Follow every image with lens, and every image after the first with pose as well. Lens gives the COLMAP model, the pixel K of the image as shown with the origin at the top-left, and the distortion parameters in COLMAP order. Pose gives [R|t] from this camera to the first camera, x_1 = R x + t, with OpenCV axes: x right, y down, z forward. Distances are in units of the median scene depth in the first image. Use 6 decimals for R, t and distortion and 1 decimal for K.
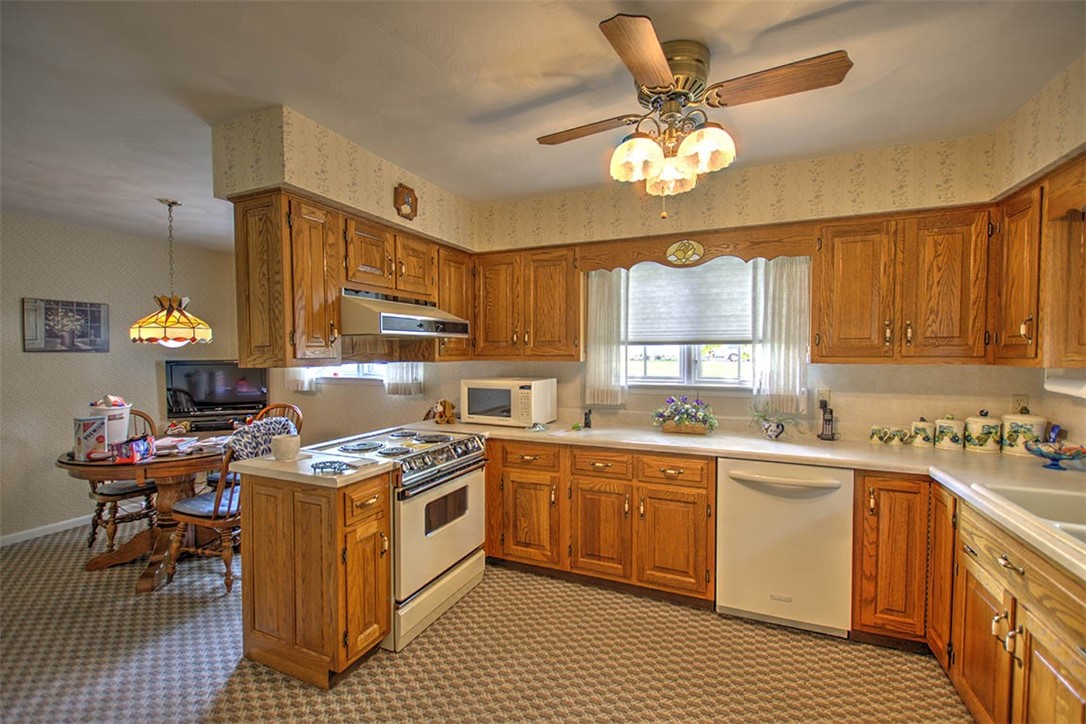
lens RADIAL K [[471.6, 0, 540.1], [0, 471.6, 364.3], [0, 0, 1]] dist [-0.003184, -0.000337]
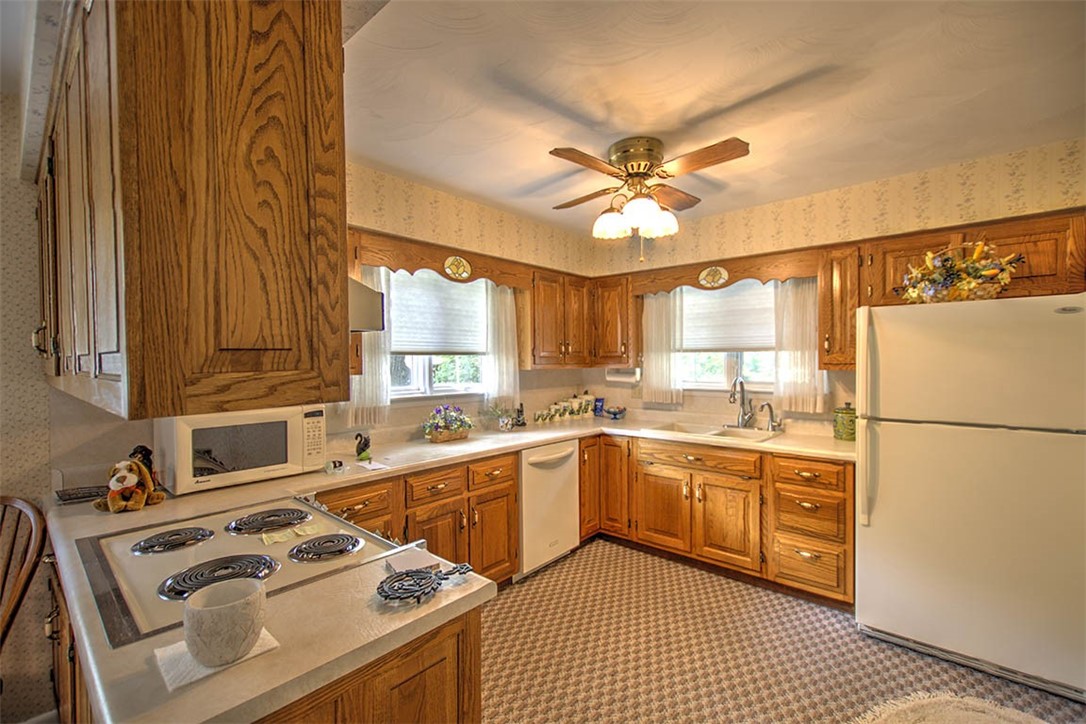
lens RADIAL K [[471.6, 0, 542.7], [0, 471.6, 366.4], [0, 0, 1]] dist [-0.003184, -0.000337]
pose [[0.296610, -0.014185, 0.954893, -0.729783], [0.035040, 0.999378, 0.003962, -0.016360], [-0.954356, 0.032284, 0.296922, 0.575067]]
